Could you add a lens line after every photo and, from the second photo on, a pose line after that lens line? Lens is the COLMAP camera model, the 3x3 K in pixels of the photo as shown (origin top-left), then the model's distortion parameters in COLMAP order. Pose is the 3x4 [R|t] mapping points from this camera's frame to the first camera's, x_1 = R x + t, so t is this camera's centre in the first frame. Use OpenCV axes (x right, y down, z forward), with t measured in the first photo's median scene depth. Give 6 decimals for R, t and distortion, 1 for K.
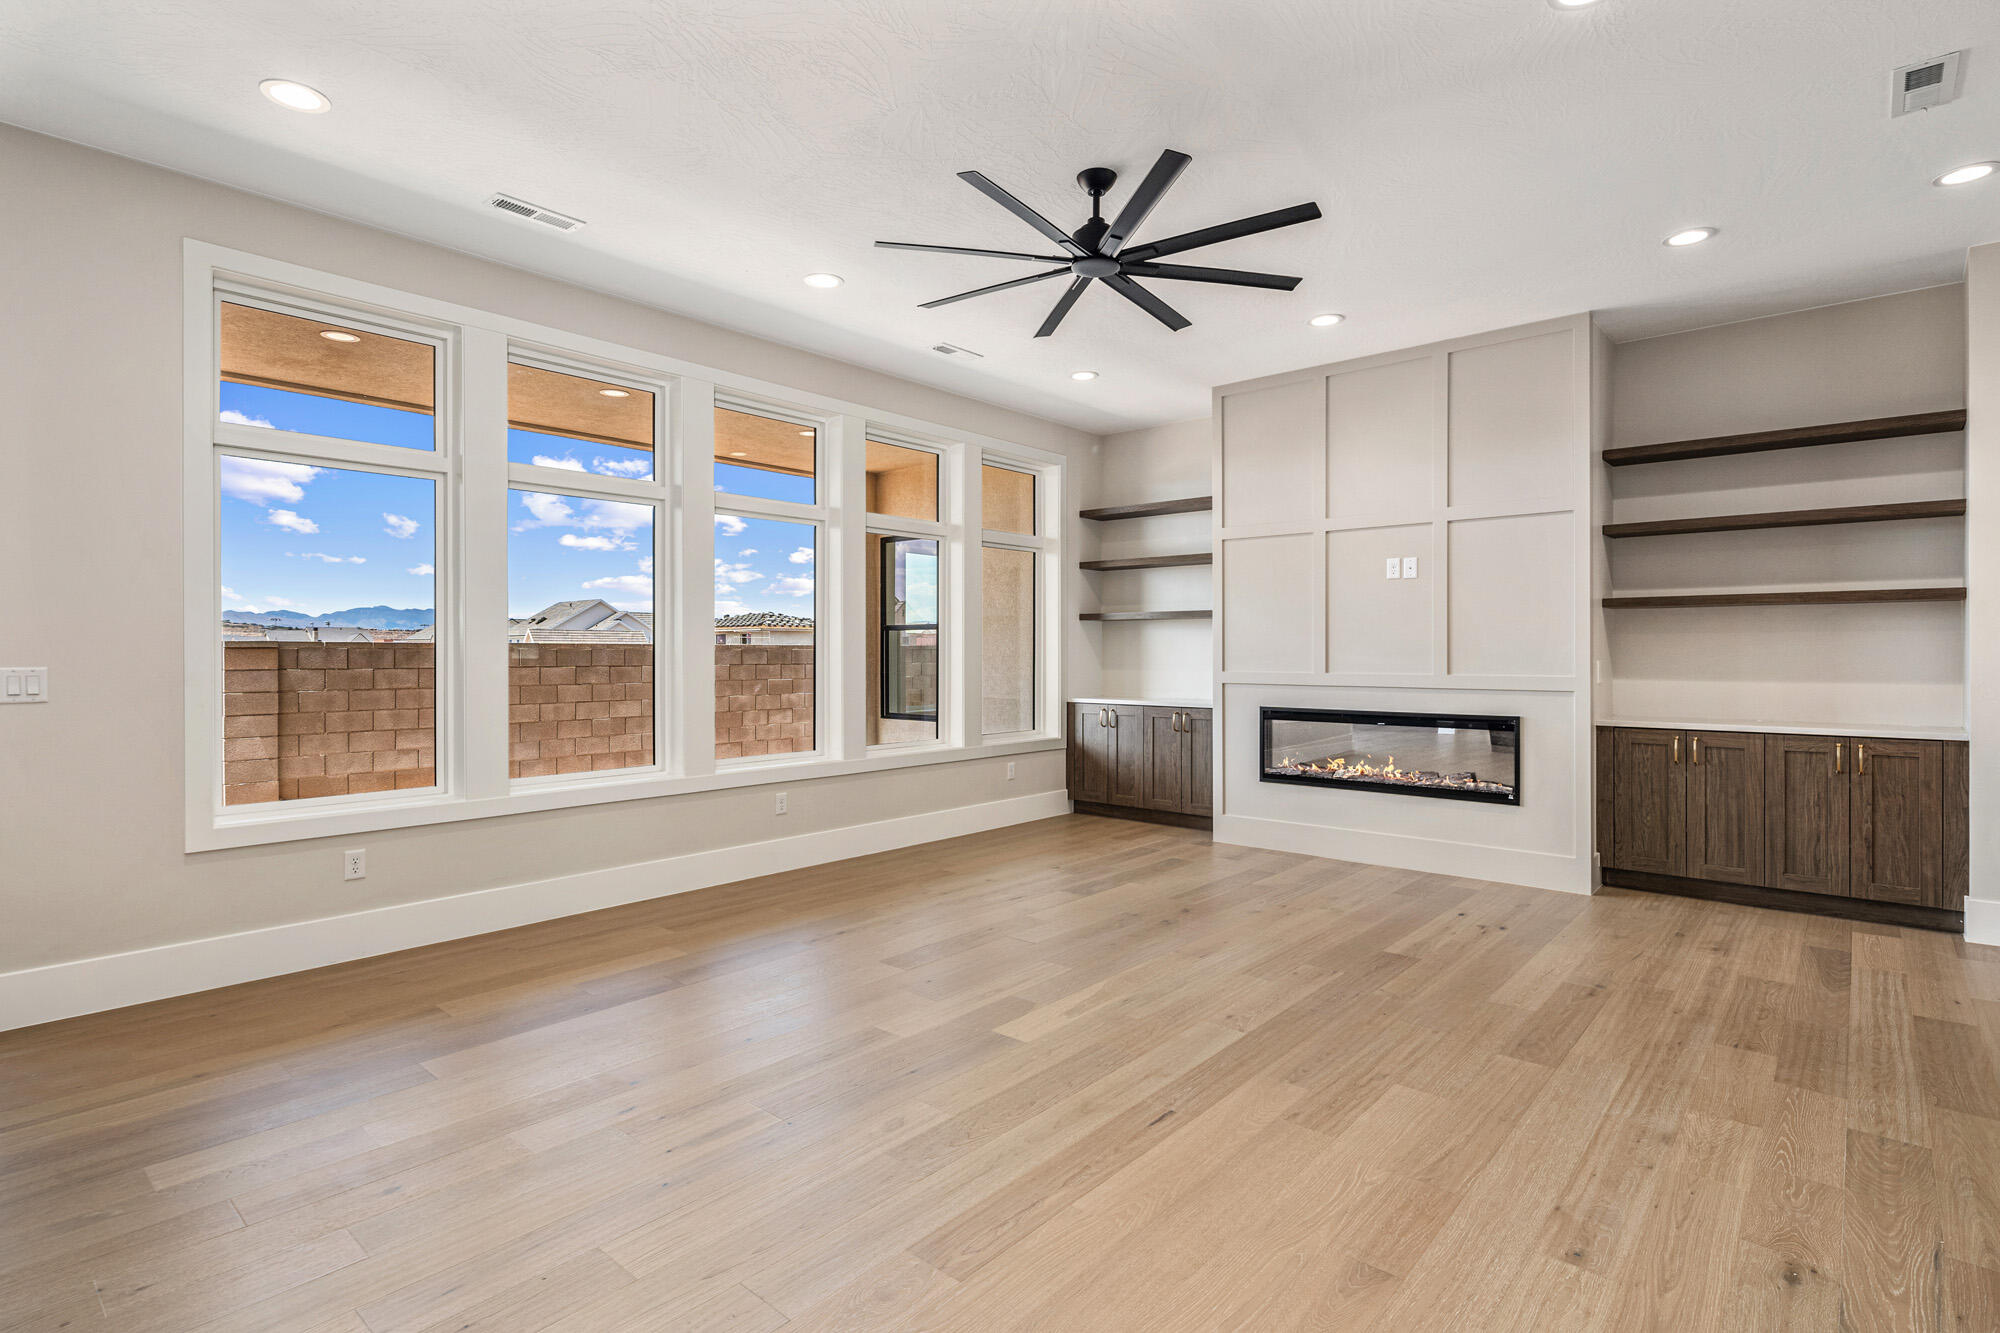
lens RADIAL K [[980.5, 0, 999.9], [0, 980.5, 656.7], [0, 0, 1]] dist [0.004794, -0.003911]
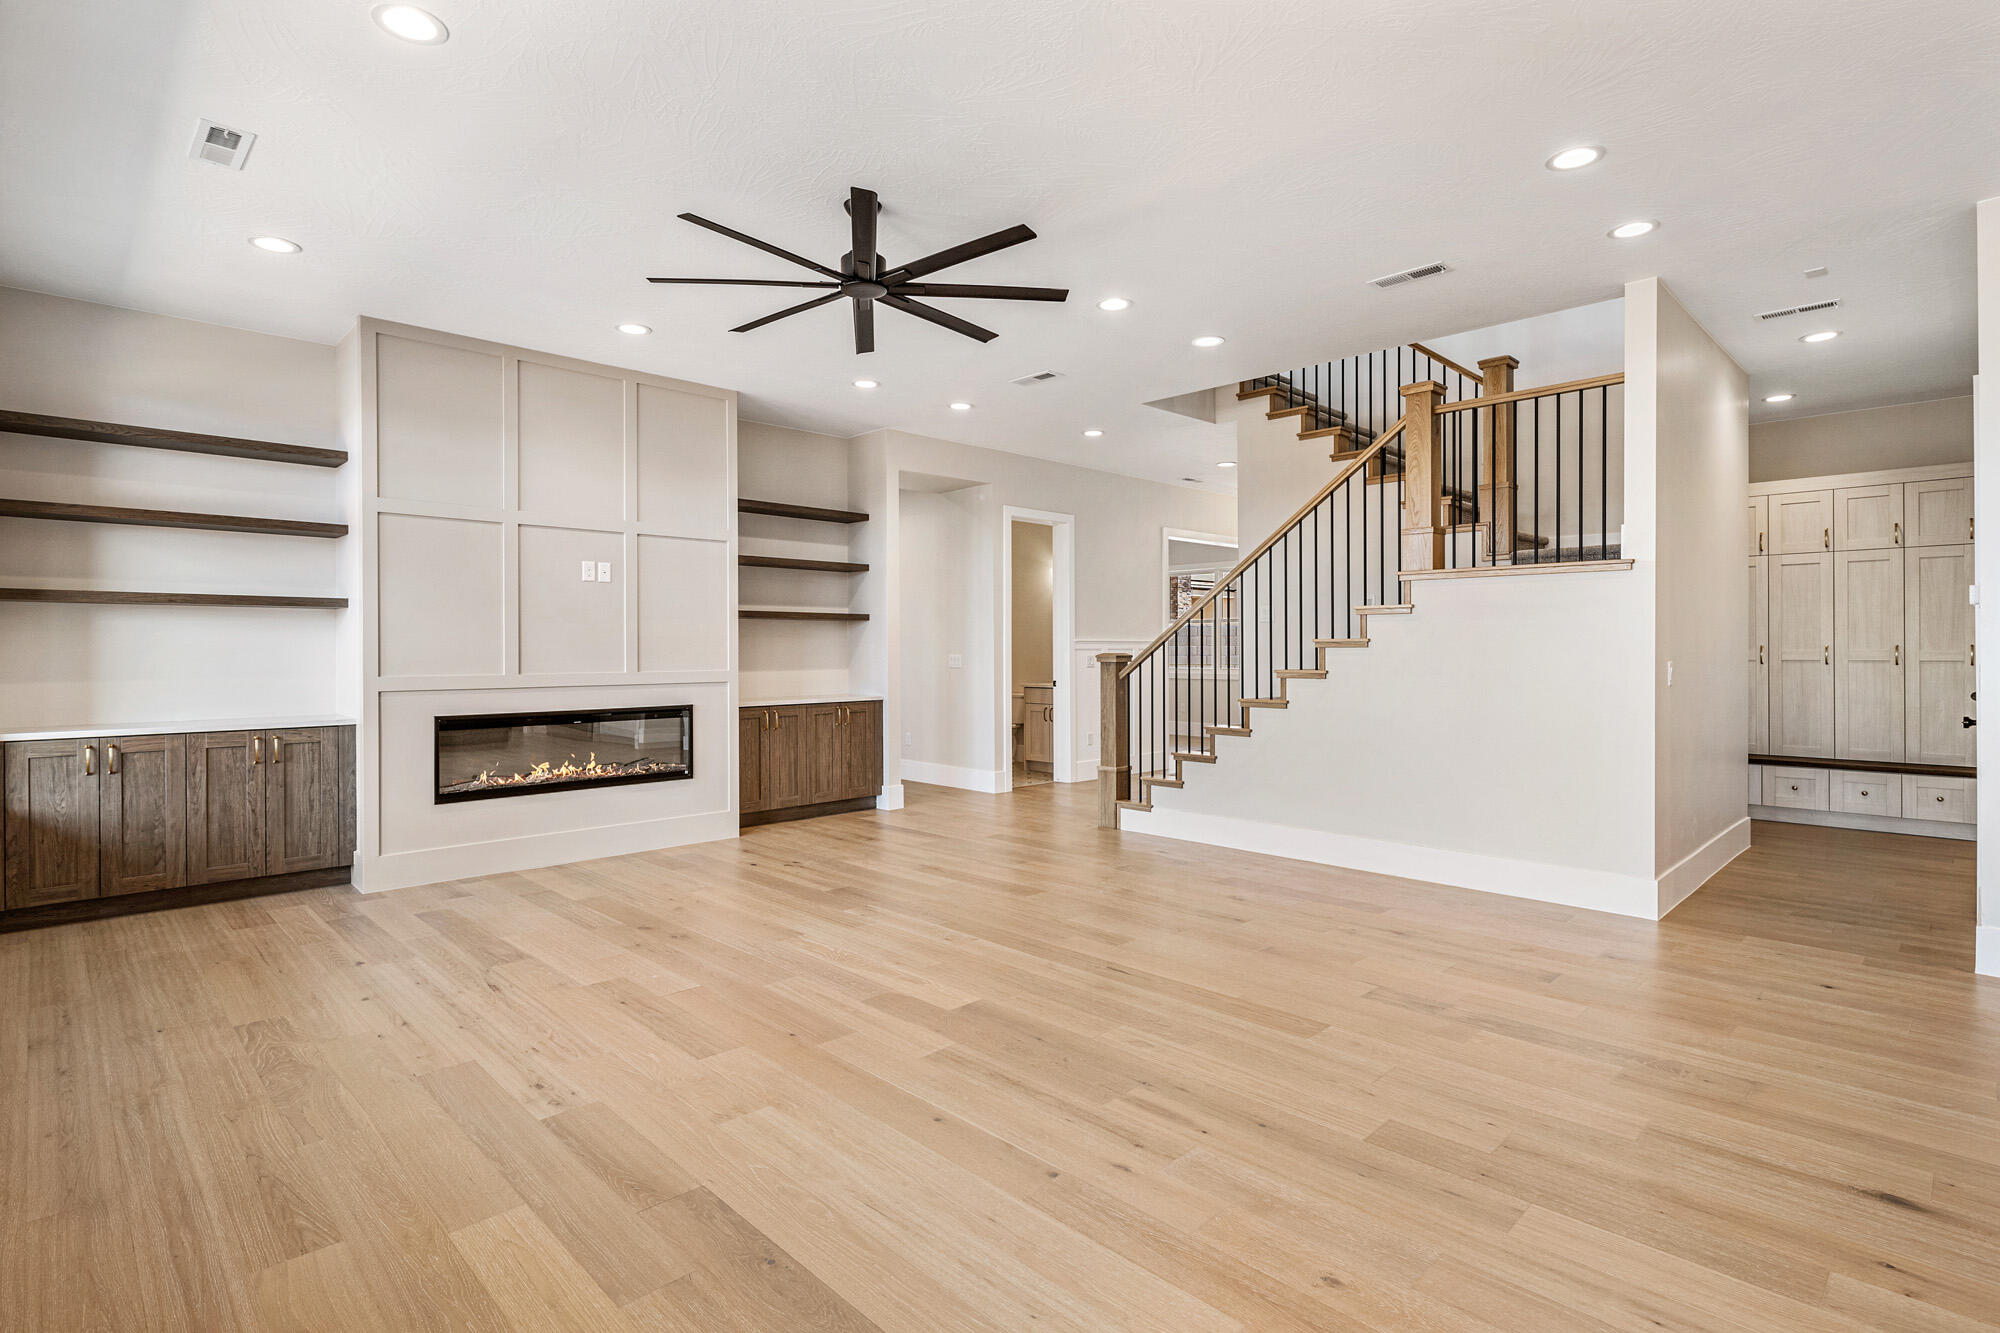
lens RADIAL K [[980.5, 0, 998.5], [0, 980.5, 654.3], [0, 0, 1]] dist [0.004794, -0.003911]
pose [[0.073619, -0.005758, 0.997270, -0.722099], [0.007028, 0.999961, 0.005254, -0.005587], [-0.997262, 0.006622, 0.073657, 0.591571]]
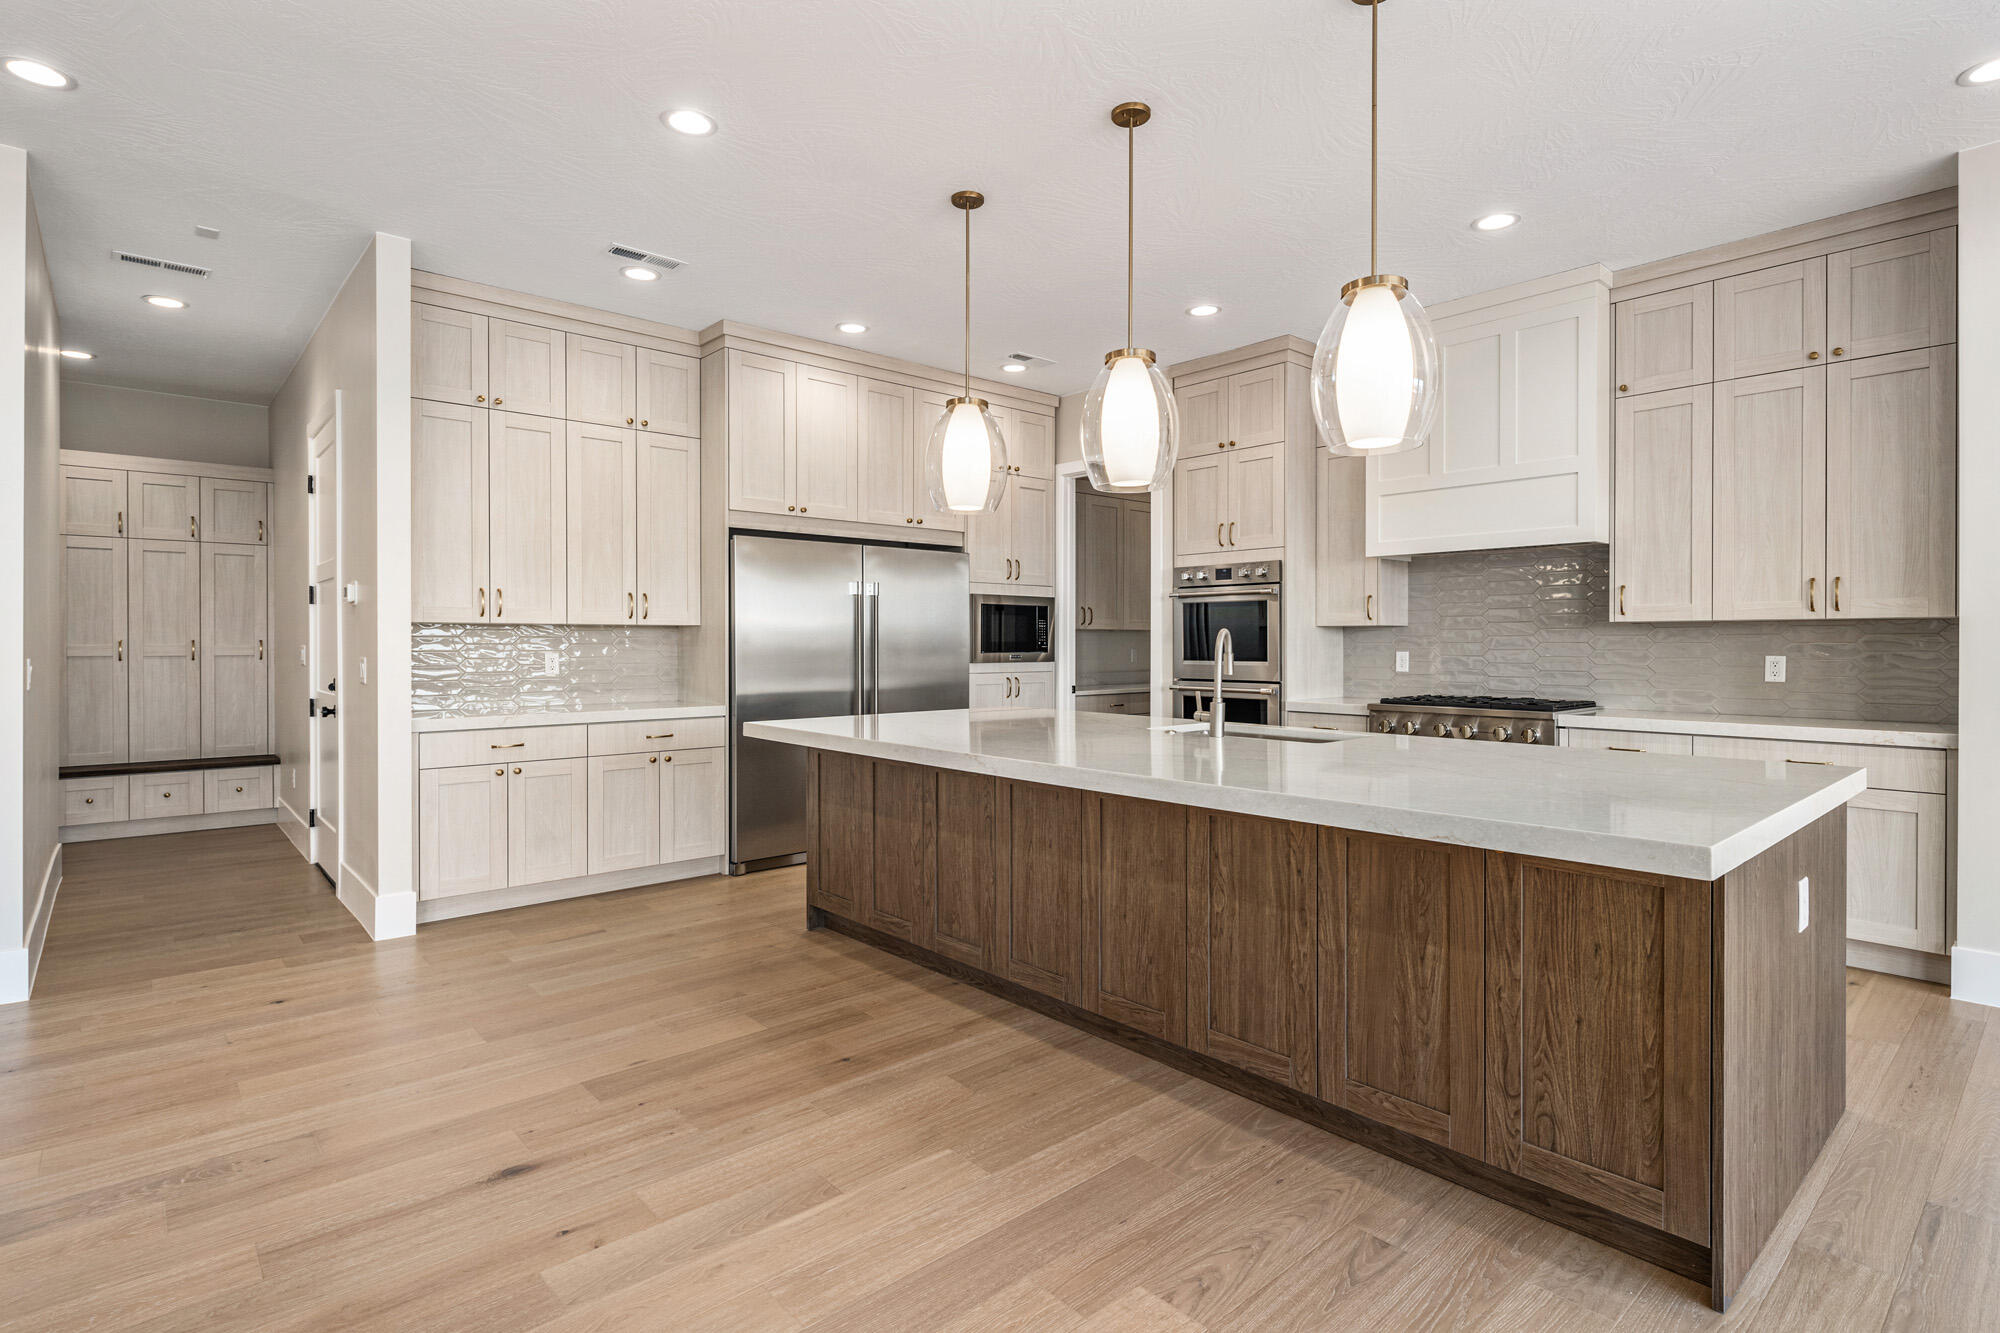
lens RADIAL K [[980.5, 0, 998.6], [0, 980.5, 650.8], [0, 0, 1]] dist [0.004794, -0.003911]
pose [[-0.992076, -0.001230, 0.125634, -0.523643], [0.000195, 0.999936, 0.011332, -0.002477], [-0.125640, 0.011267, -0.992012, 0.649656]]
